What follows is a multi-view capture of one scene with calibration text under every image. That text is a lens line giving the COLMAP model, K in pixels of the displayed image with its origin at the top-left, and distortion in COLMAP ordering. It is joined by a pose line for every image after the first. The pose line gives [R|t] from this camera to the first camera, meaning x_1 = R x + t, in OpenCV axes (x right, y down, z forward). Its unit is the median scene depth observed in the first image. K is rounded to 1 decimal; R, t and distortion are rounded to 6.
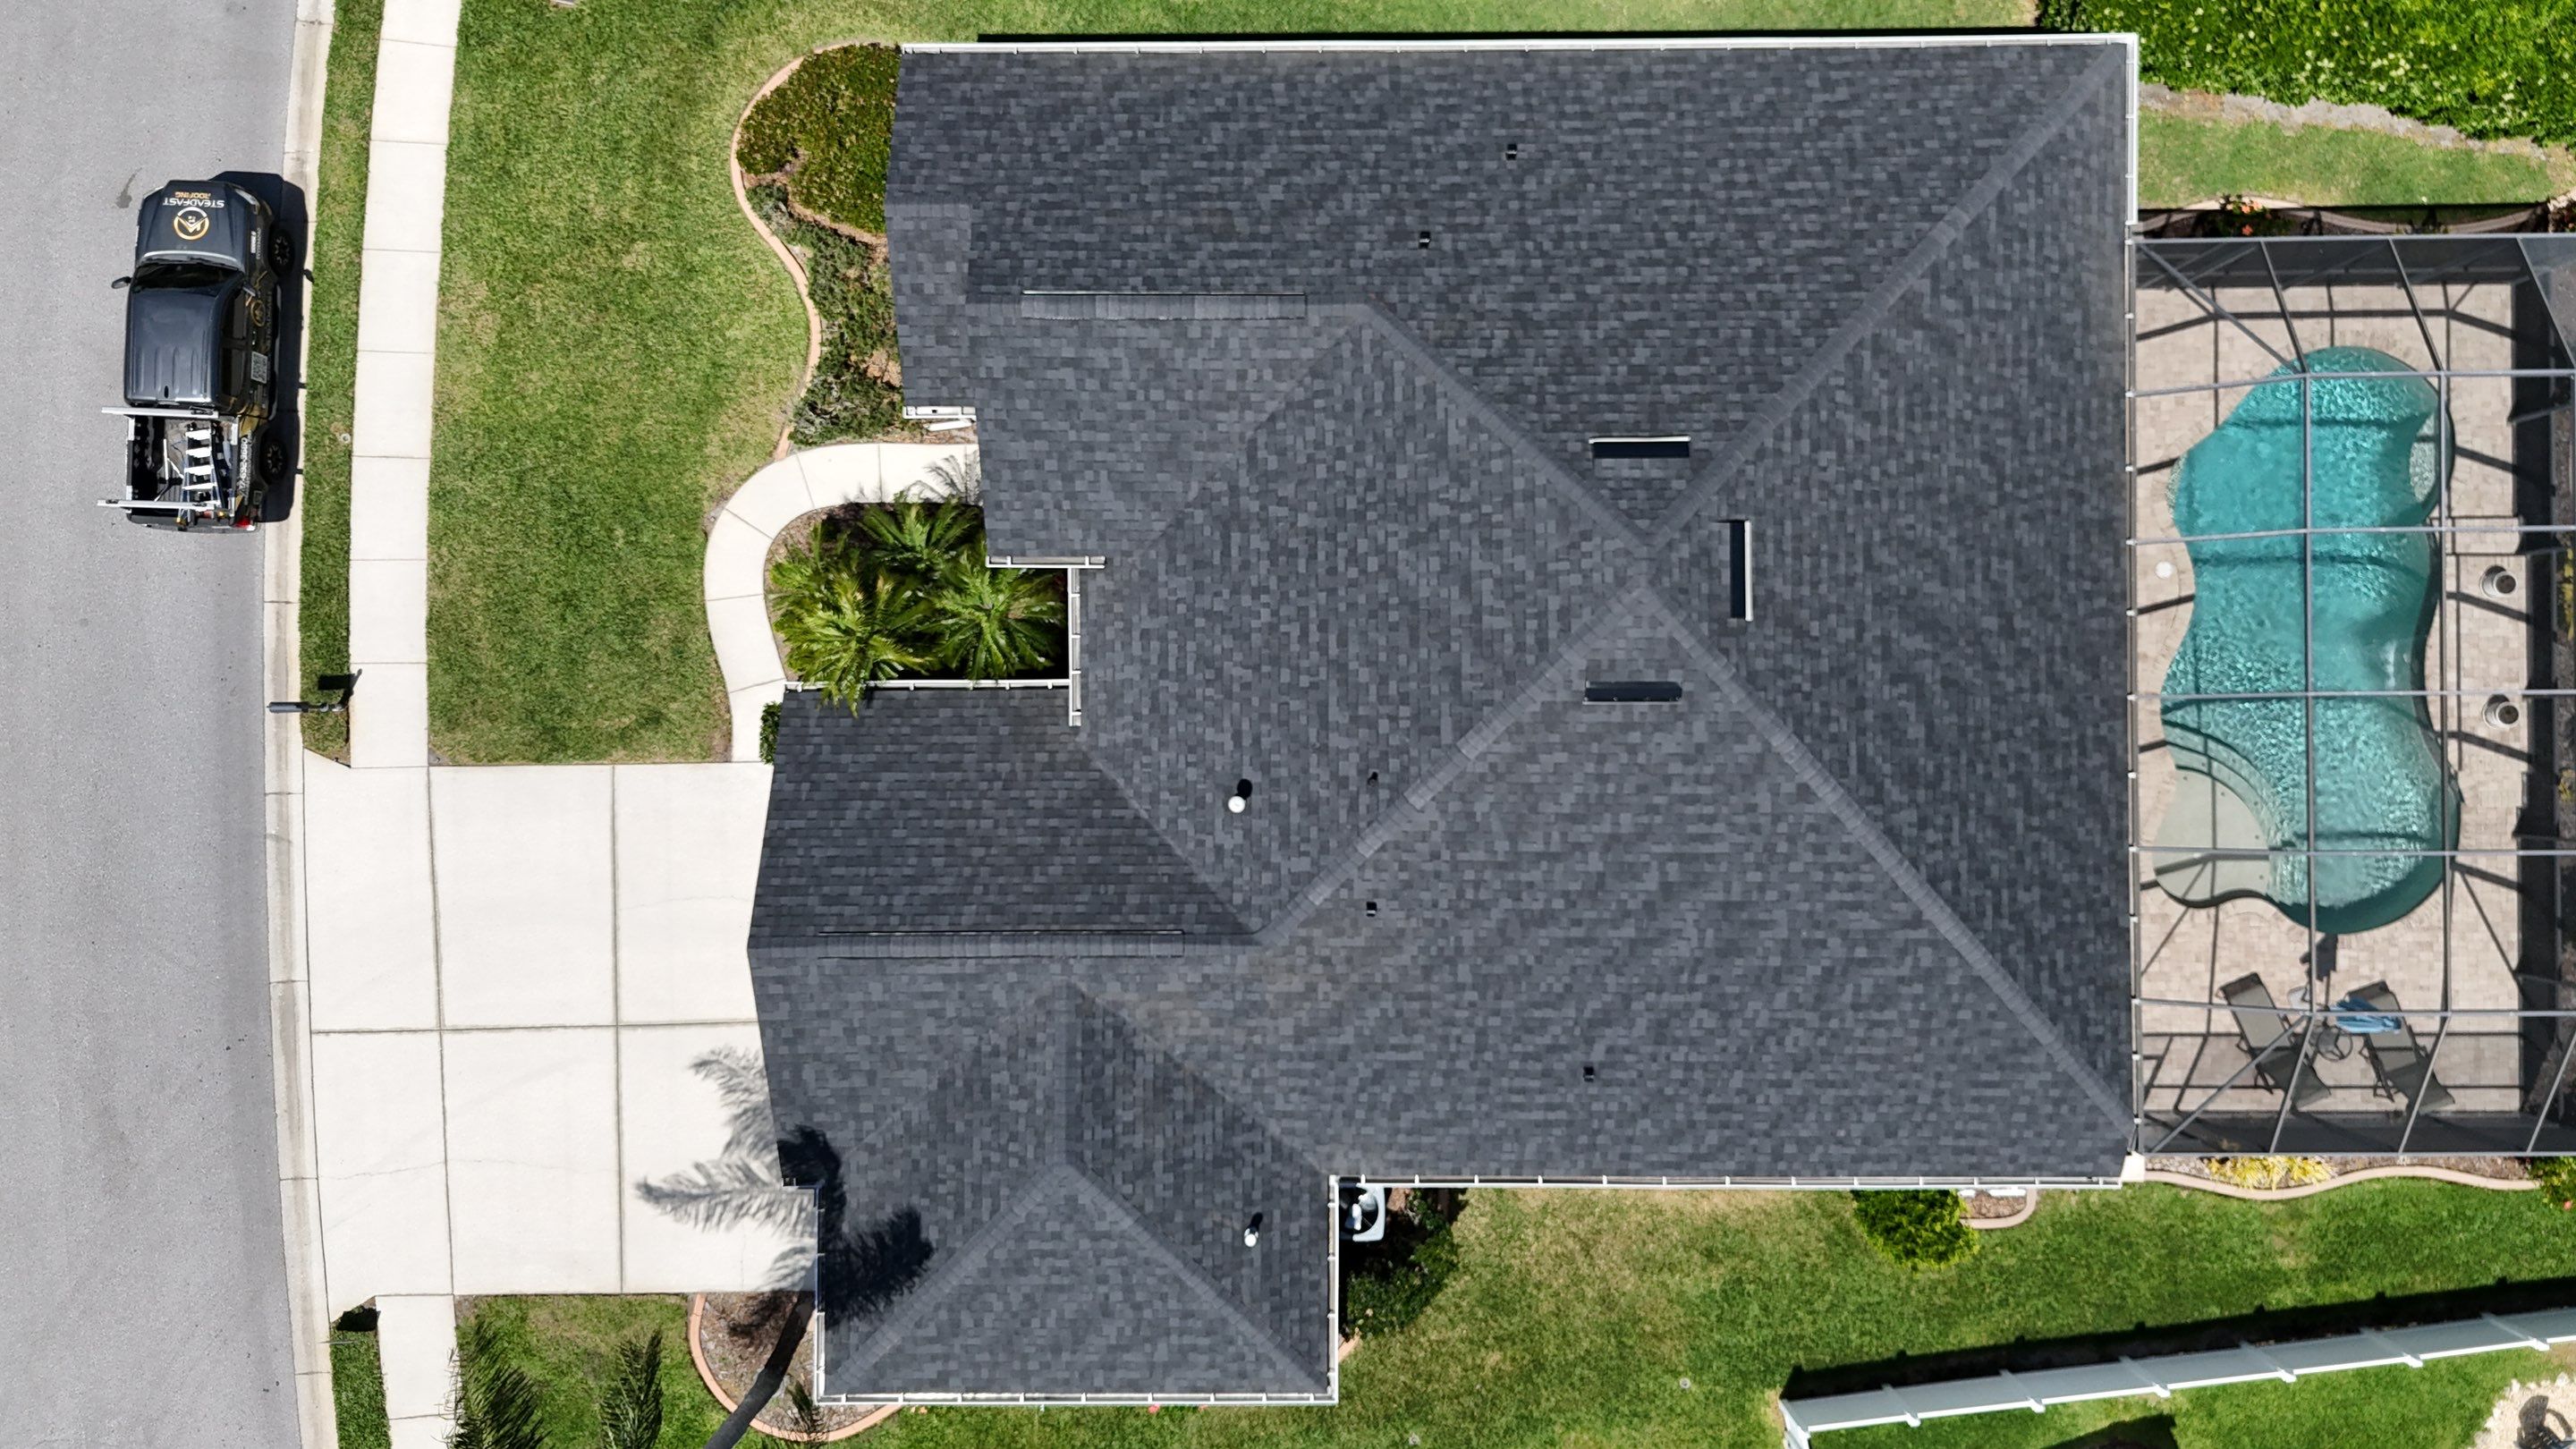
lens RADIAL K [[1904.2, 0, 1275.4], [0, 1904.2, 714.2], [0, 0, 1]] dist [0.067966, -0.064004]
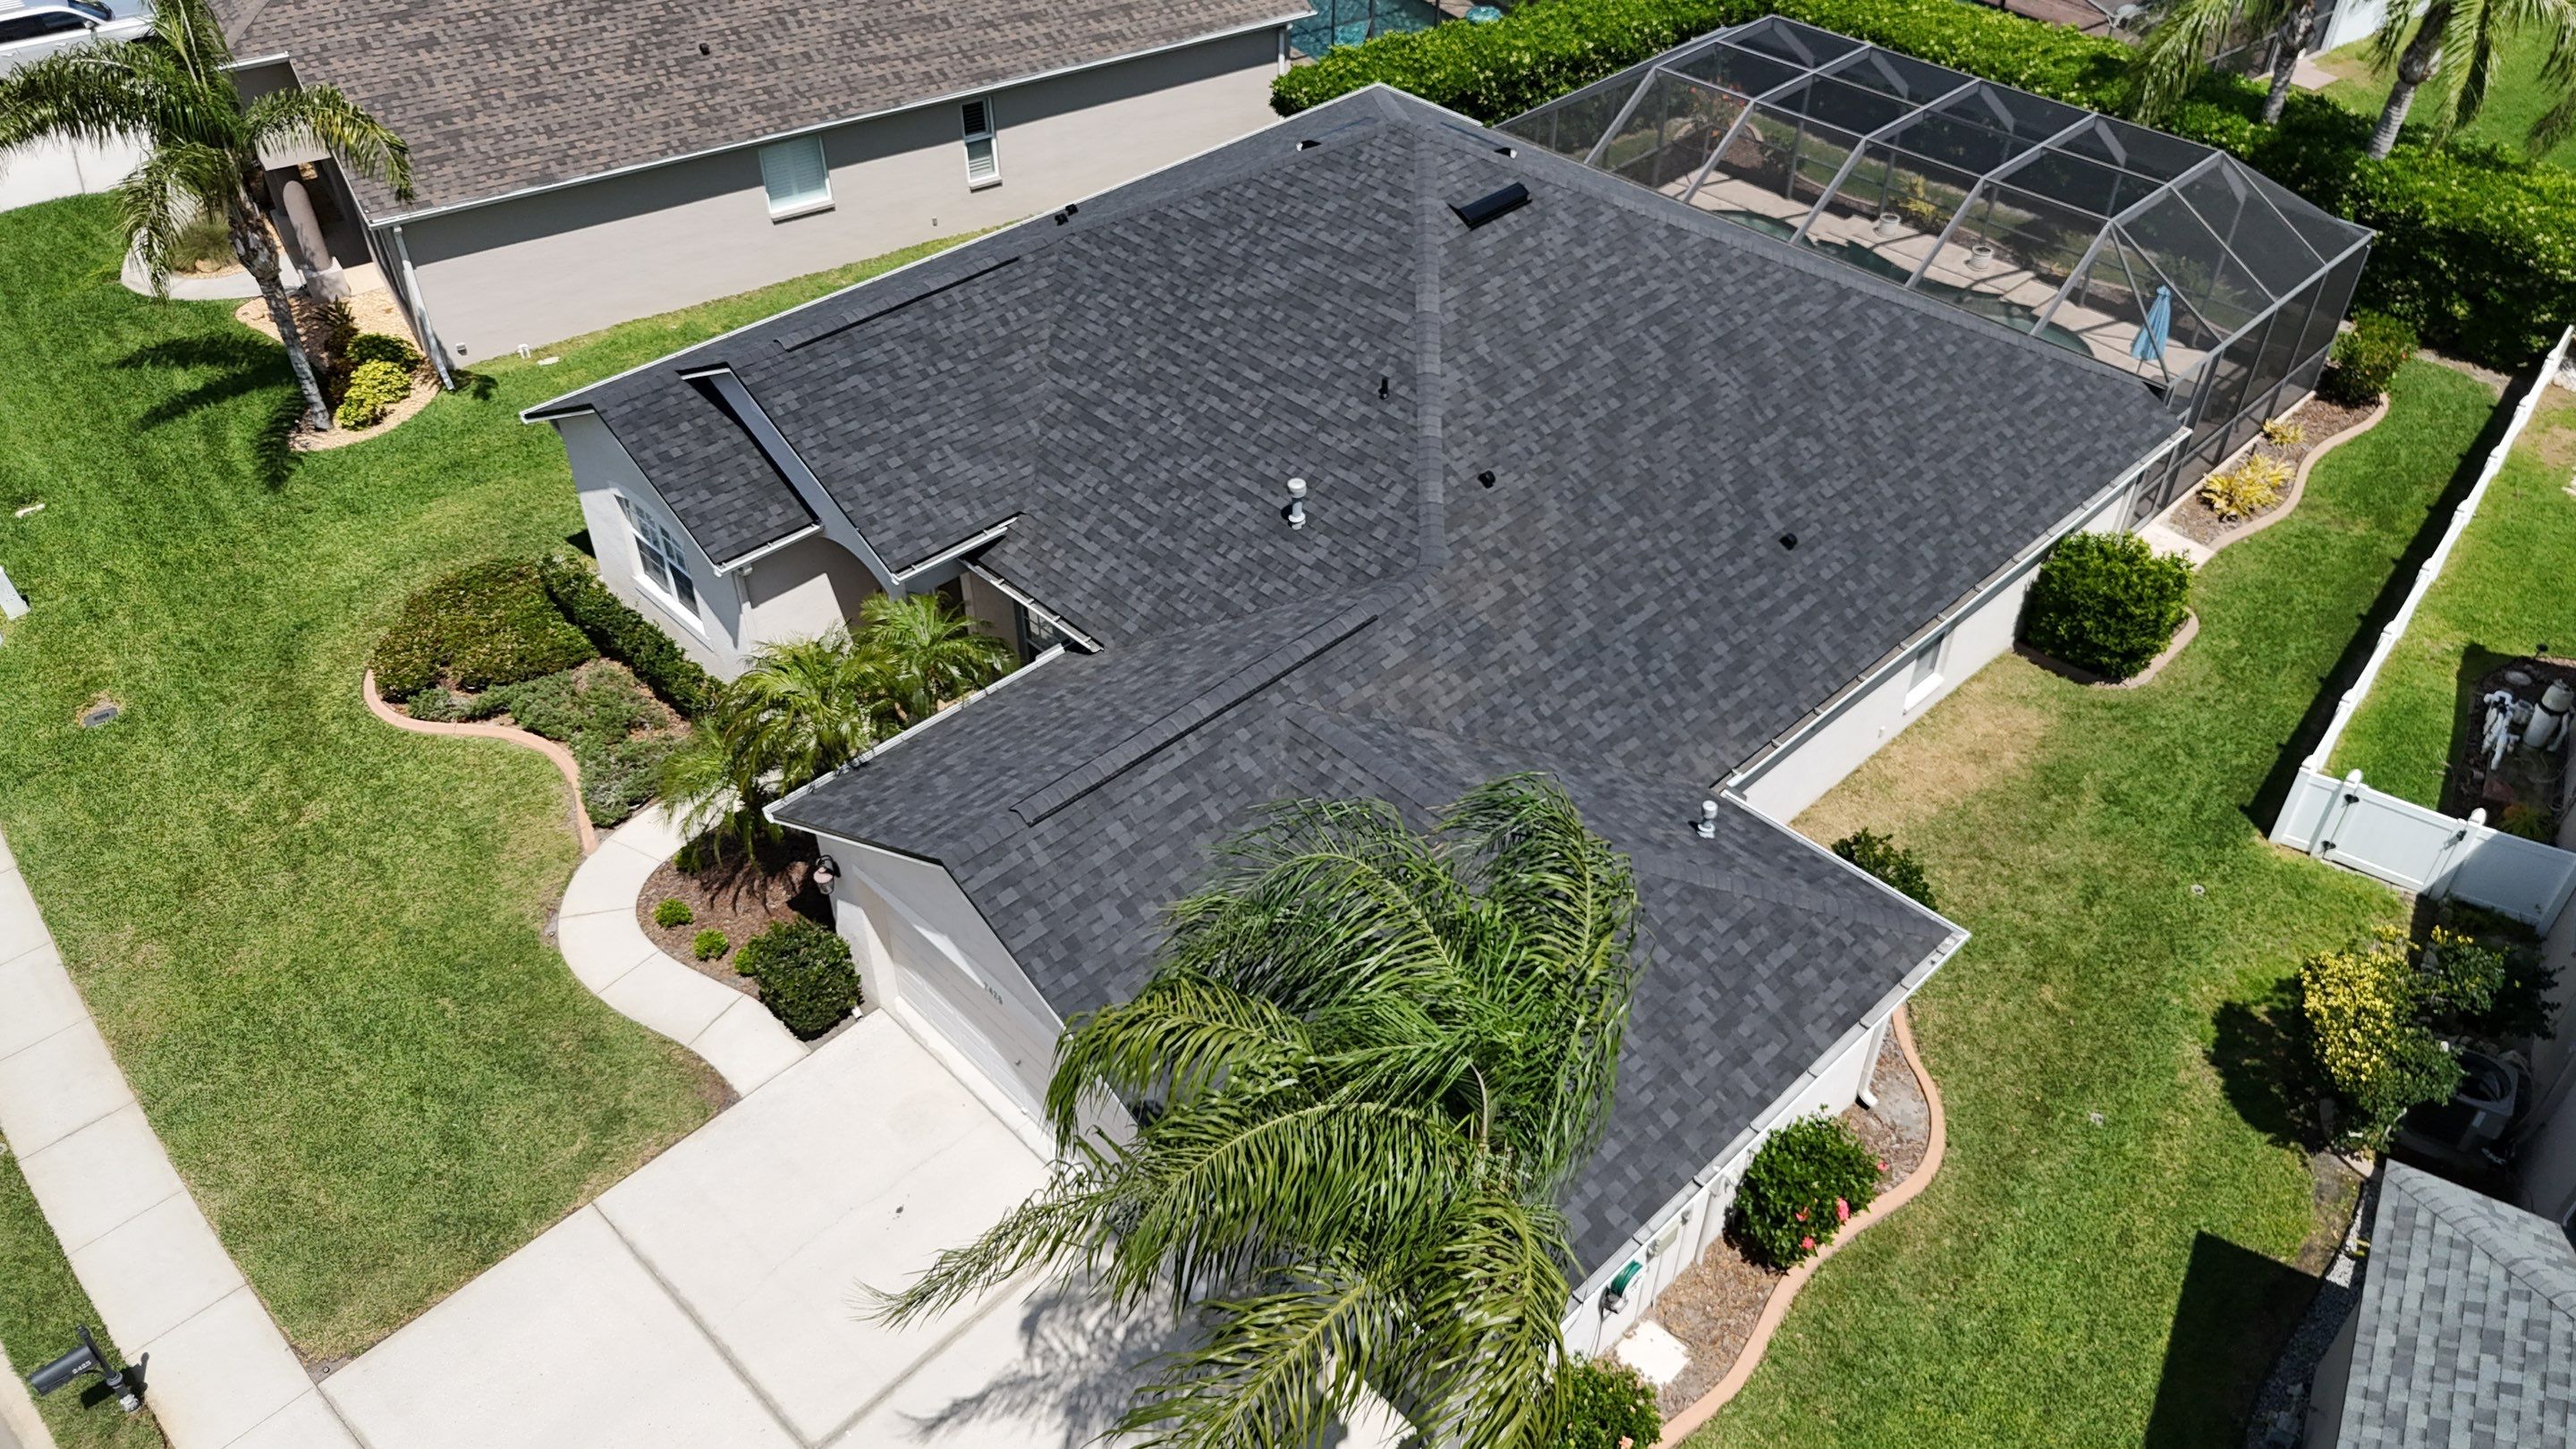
lens RADIAL K [[1904.2, 0, 1282.0], [0, 1904.2, 723.5], [0, 0, 1]] dist [0.067966, -0.064004]
pose [[0.721936, -0.435289, 0.537896, -0.522412], [0.691780, 0.471747, -0.546713, 0.550357], [-0.015773, 0.766797, 0.641695, 0.490371]]
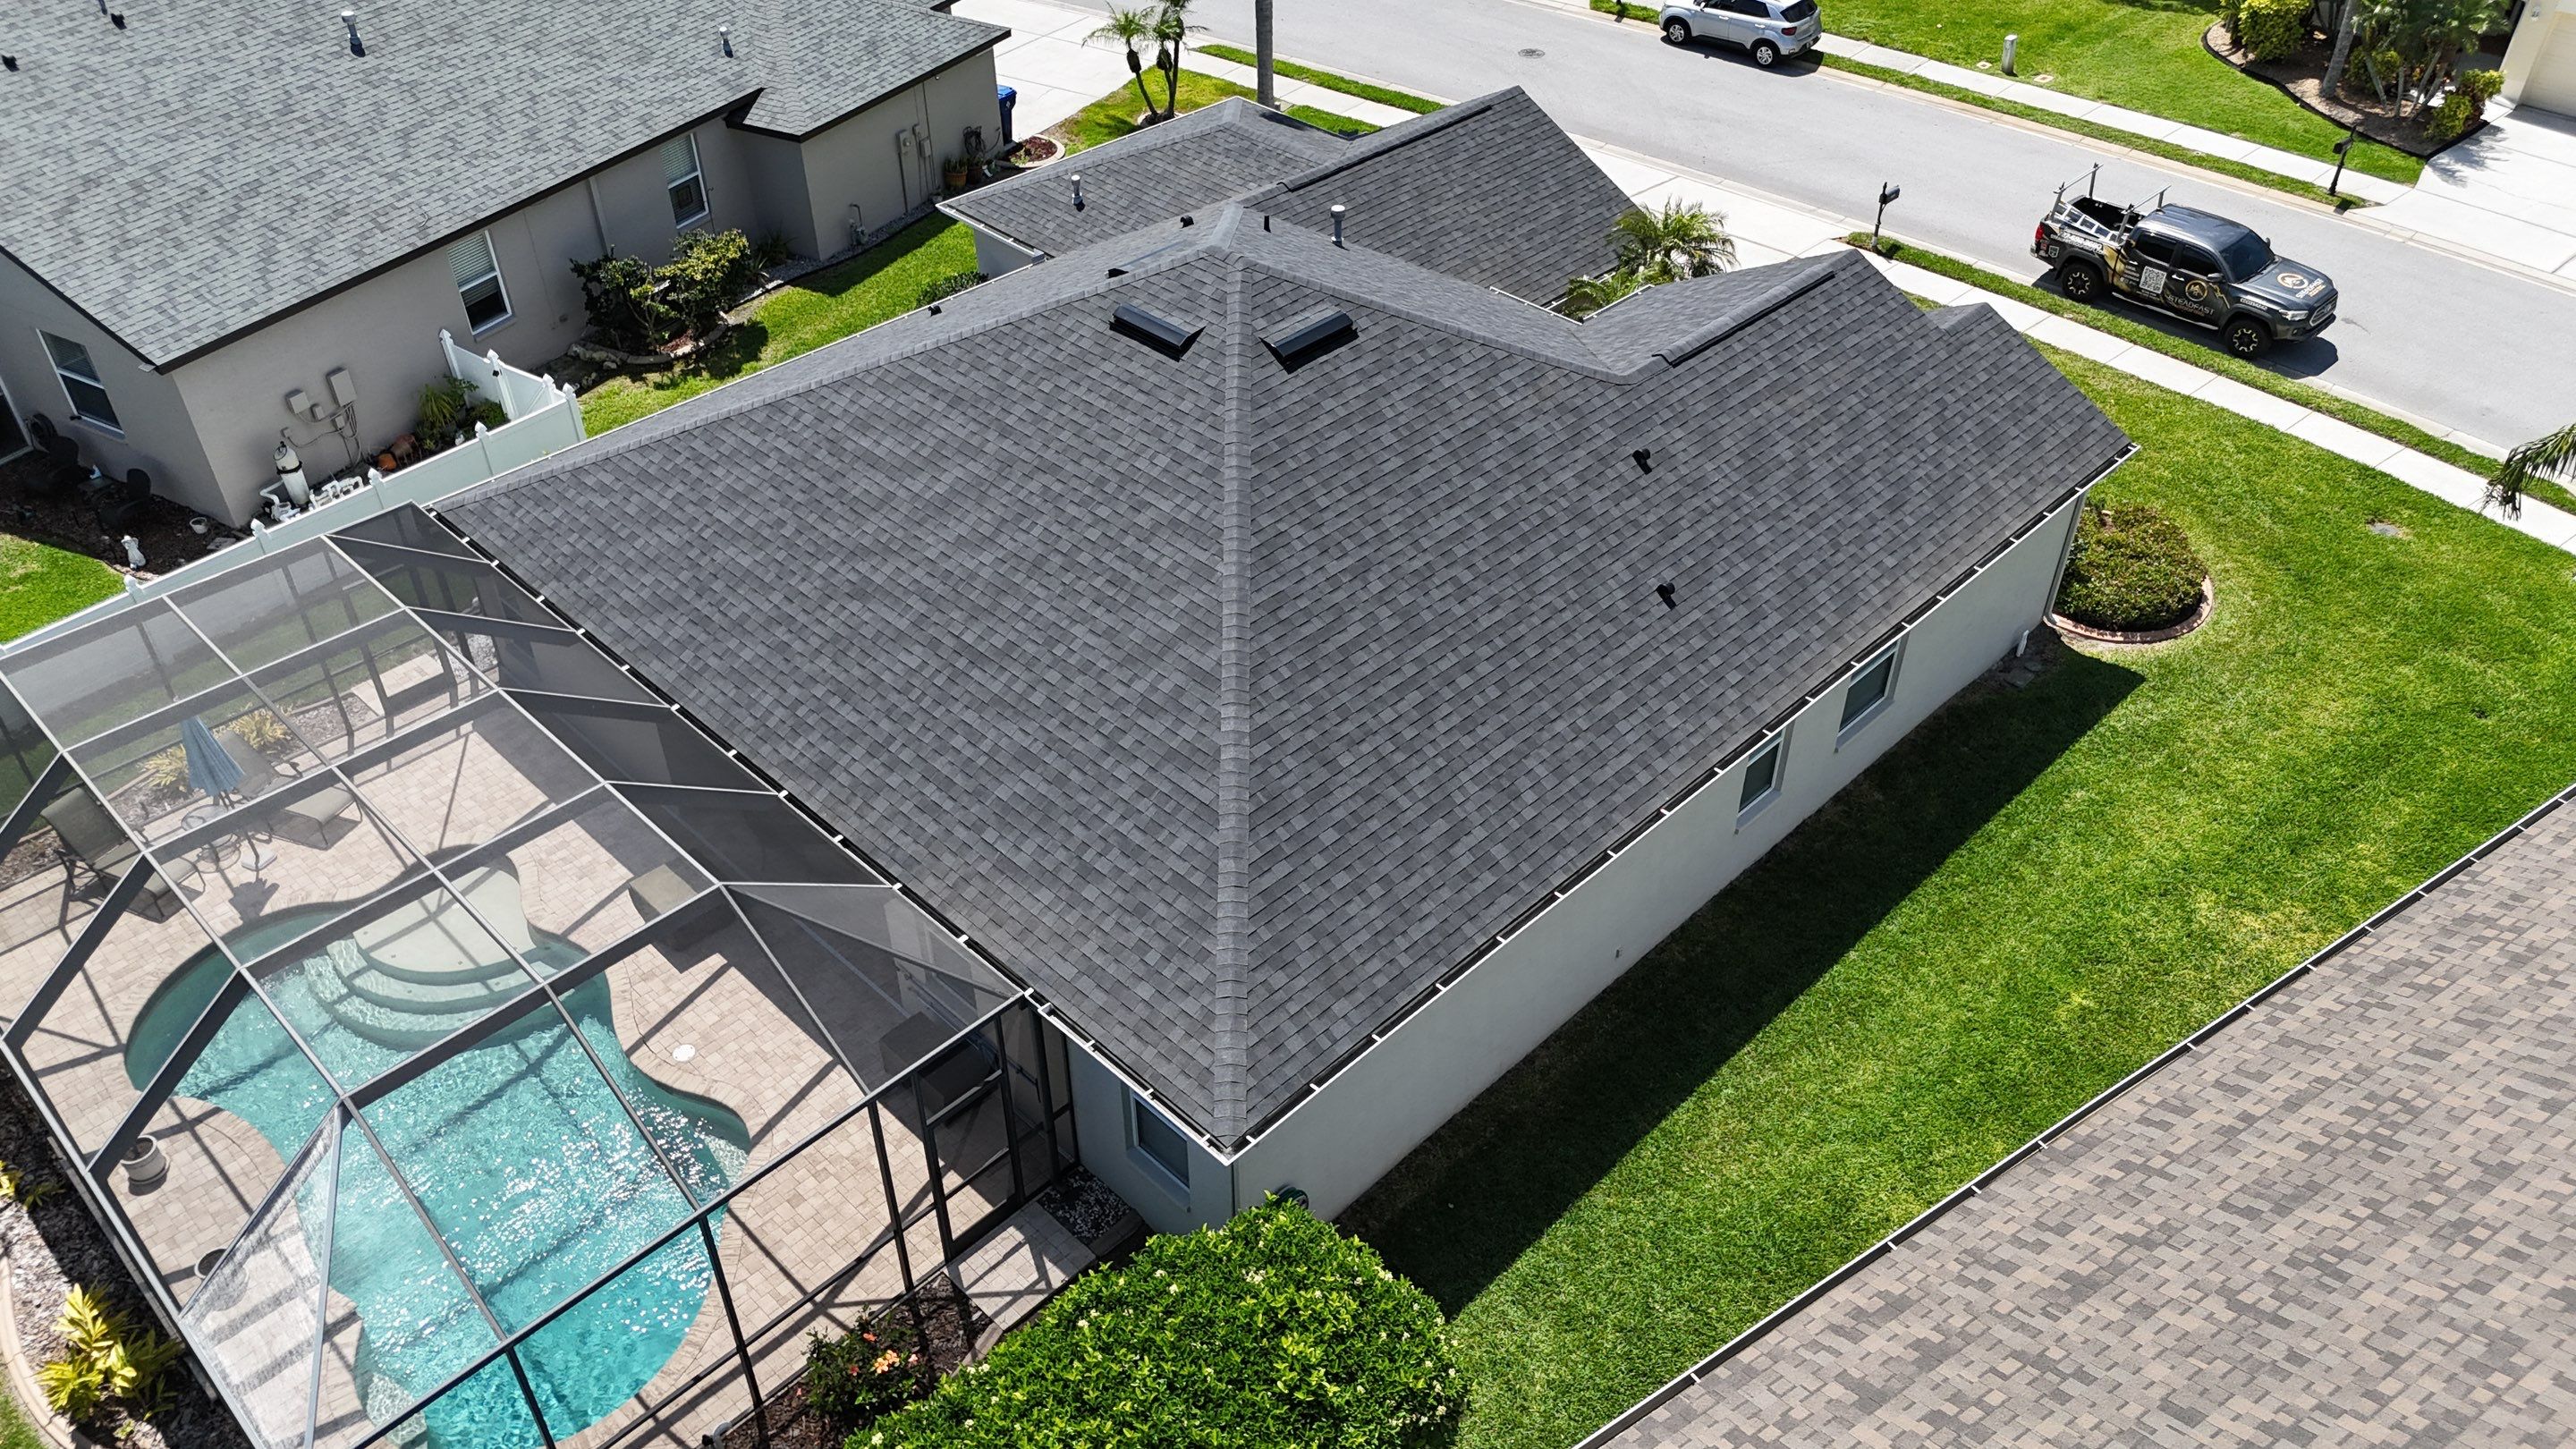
lens RADIAL K [[1904.2, 0, 1287.8], [0, 1904.2, 697.5], [0, 0, 1]] dist [0.067966, -0.064004]
pose [[-0.707602, 0.445205, -0.548718, 0.712772], [-0.706332, -0.423826, 0.566980, -0.660729], [0.019862, 0.788774, 0.614363, 0.503982]]
